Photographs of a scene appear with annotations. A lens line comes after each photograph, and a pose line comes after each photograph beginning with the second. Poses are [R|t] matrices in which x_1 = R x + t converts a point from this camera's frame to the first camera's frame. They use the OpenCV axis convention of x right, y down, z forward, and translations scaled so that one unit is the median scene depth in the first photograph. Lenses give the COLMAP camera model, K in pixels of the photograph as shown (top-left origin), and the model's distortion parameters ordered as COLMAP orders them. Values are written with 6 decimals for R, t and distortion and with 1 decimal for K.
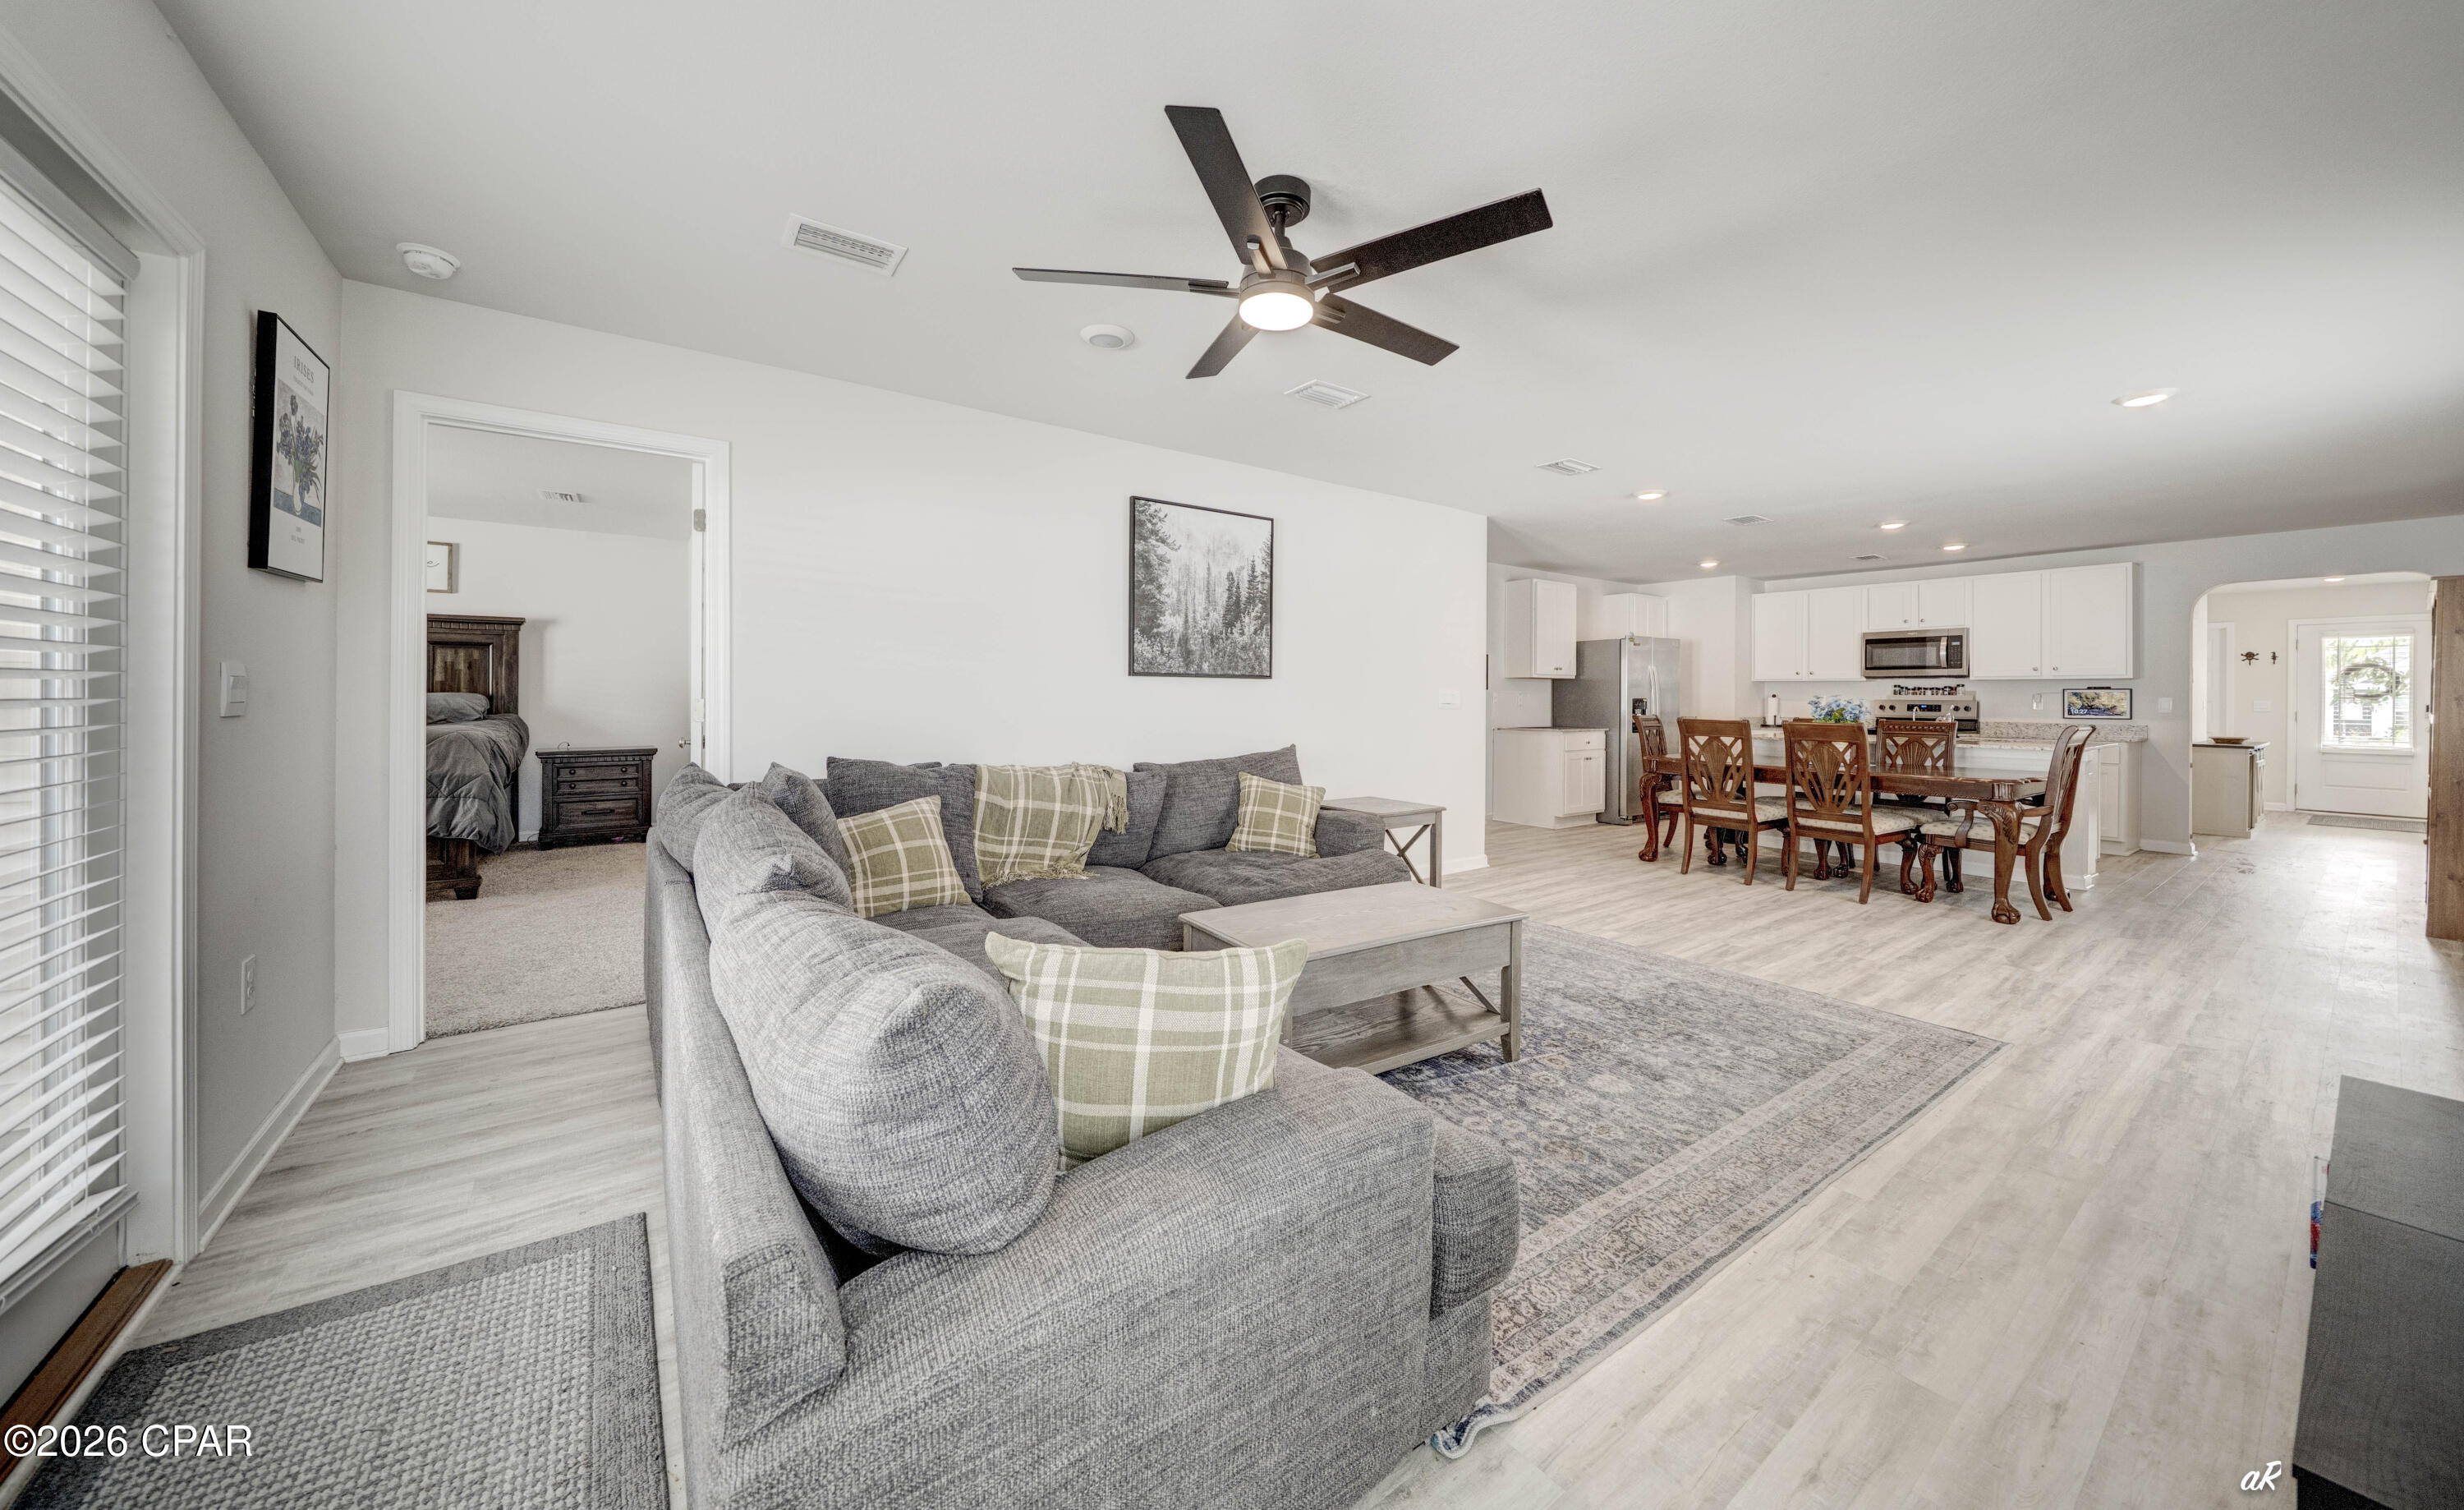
lens RADIAL K [[837.9, 0, 1222.2], [0, 837.9, 697.5], [0, 0, 1]] dist [-0.001314, -0.000088]
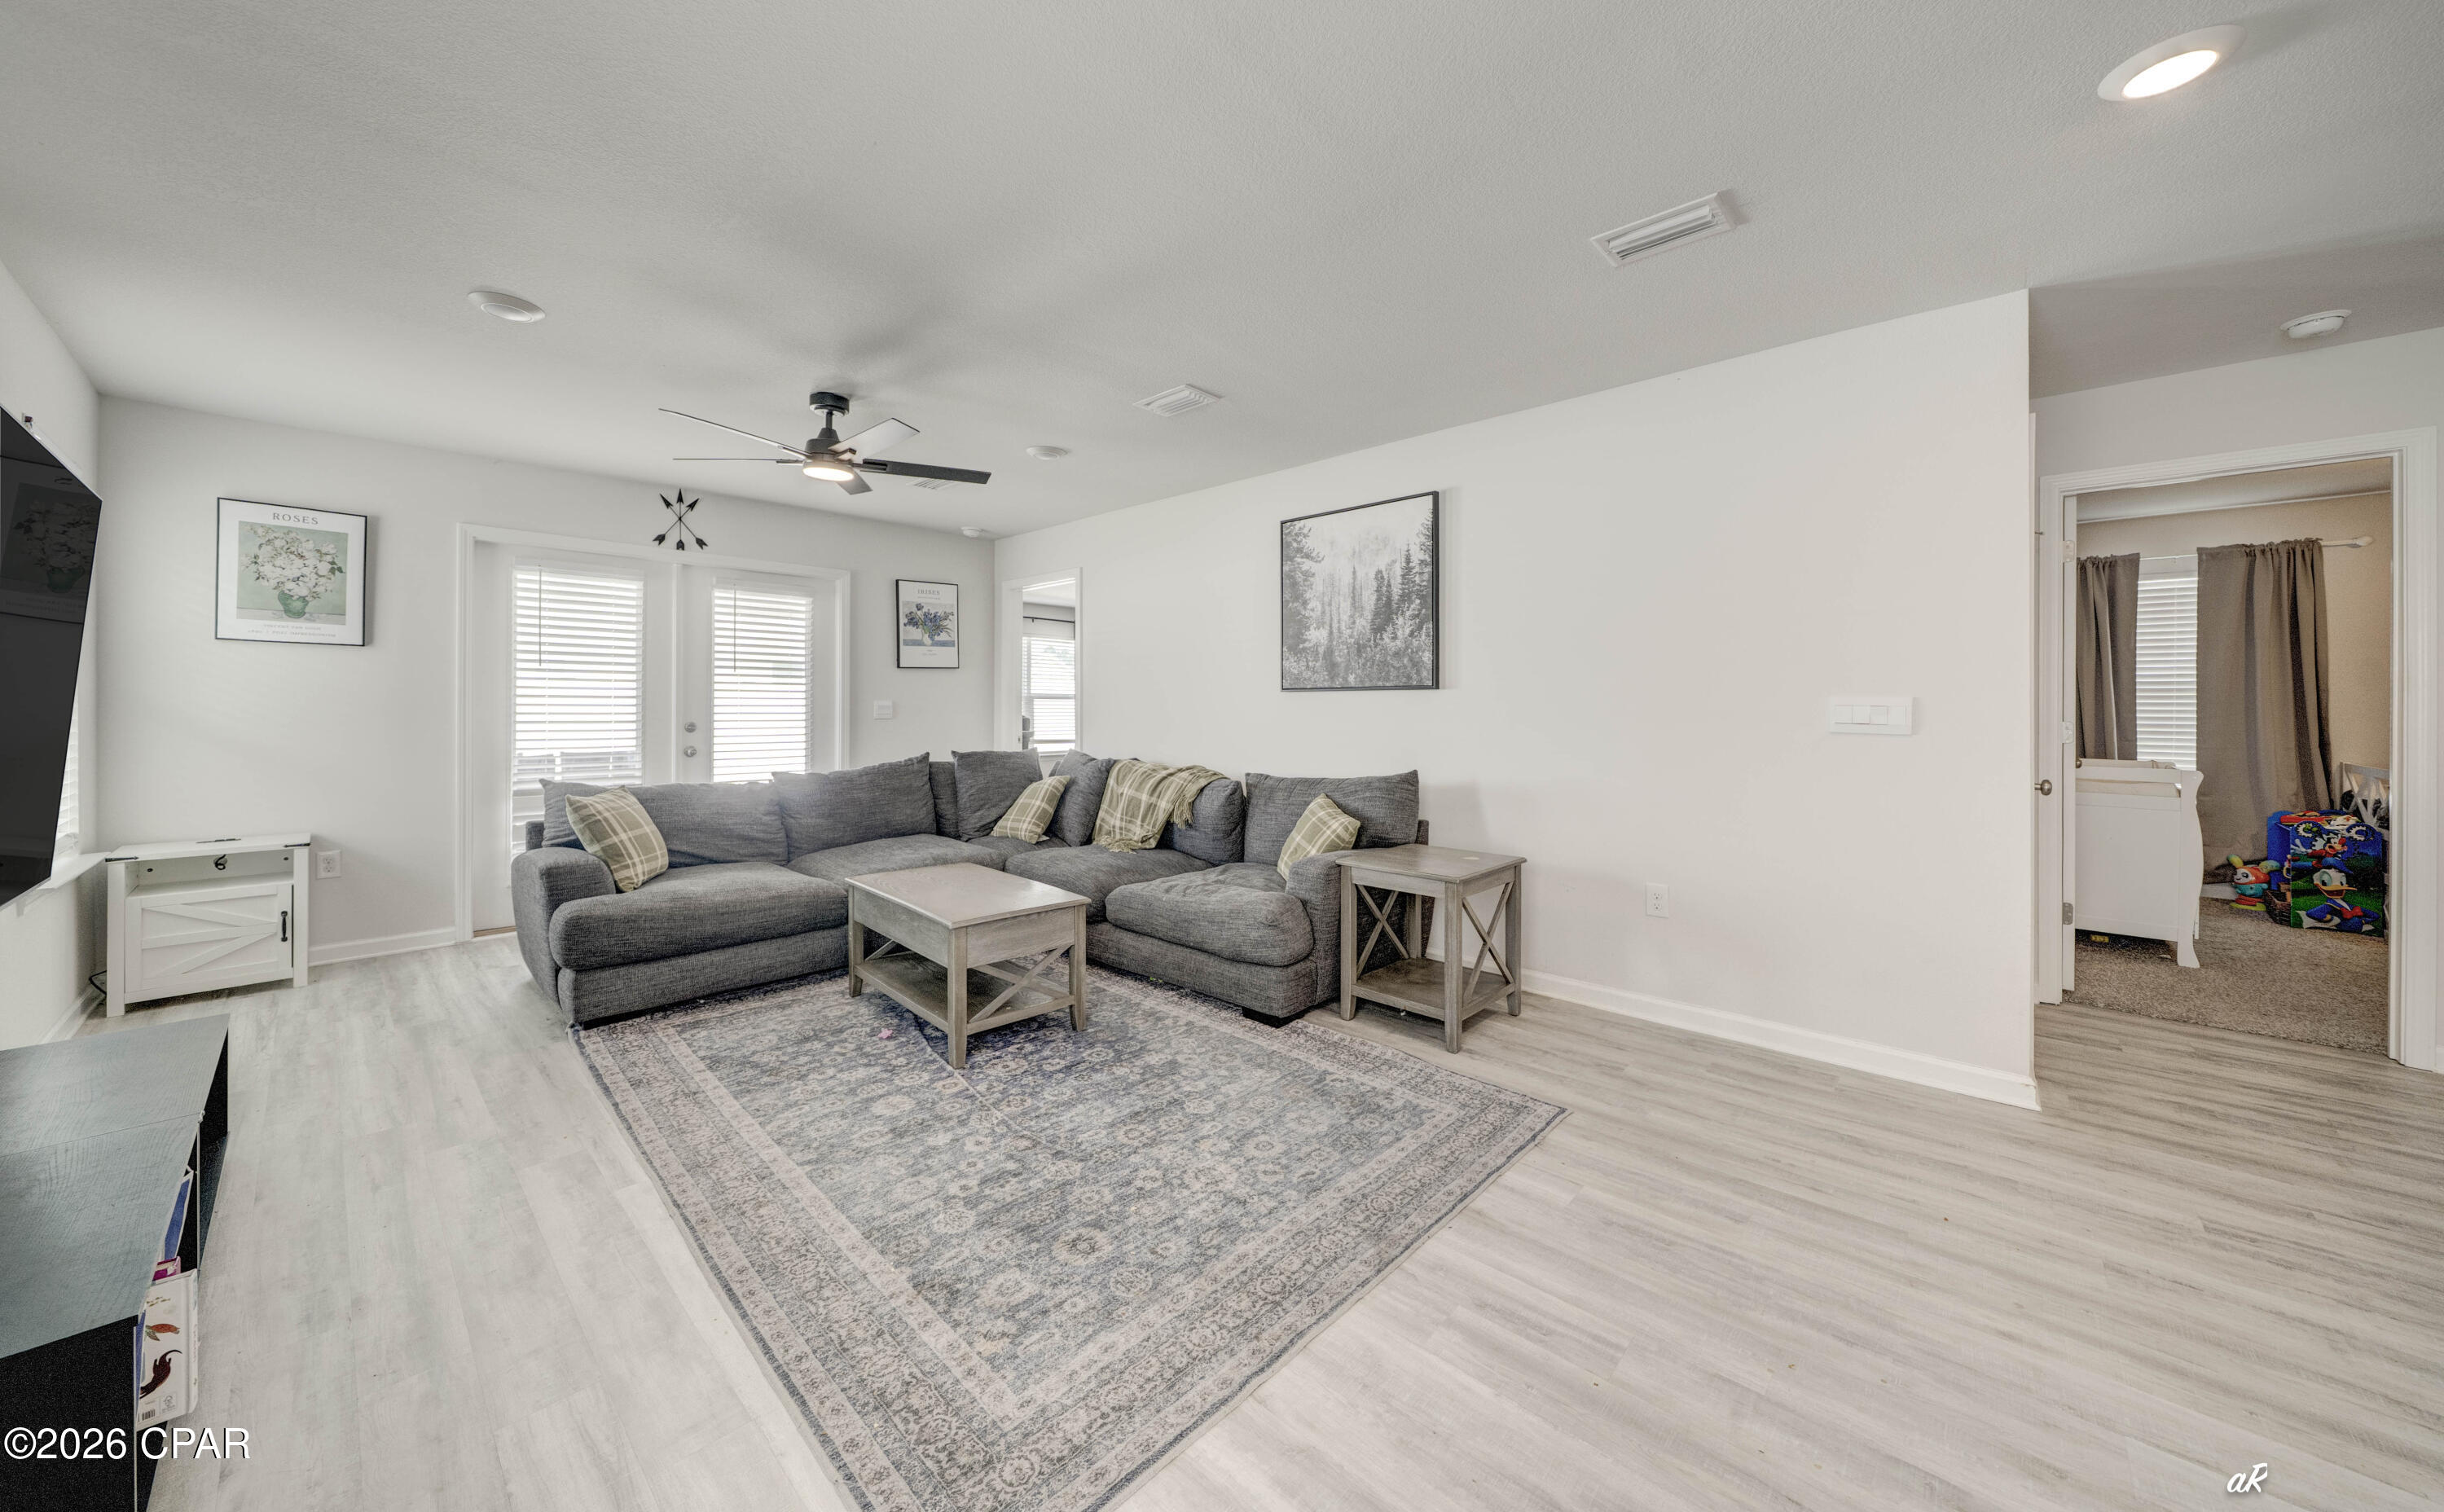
lens RADIAL K [[855.4, 0, 1238.4], [0, 855.4, 709.4], [0, 0, 1]] dist [-0.001791, -0.000006]
pose [[0.197363, -0.008585, -0.980293, 0.904579], [-0.003299, 0.999950, -0.009421, 0.006100], [0.980325, 0.005094, 0.197325, 0.712375]]
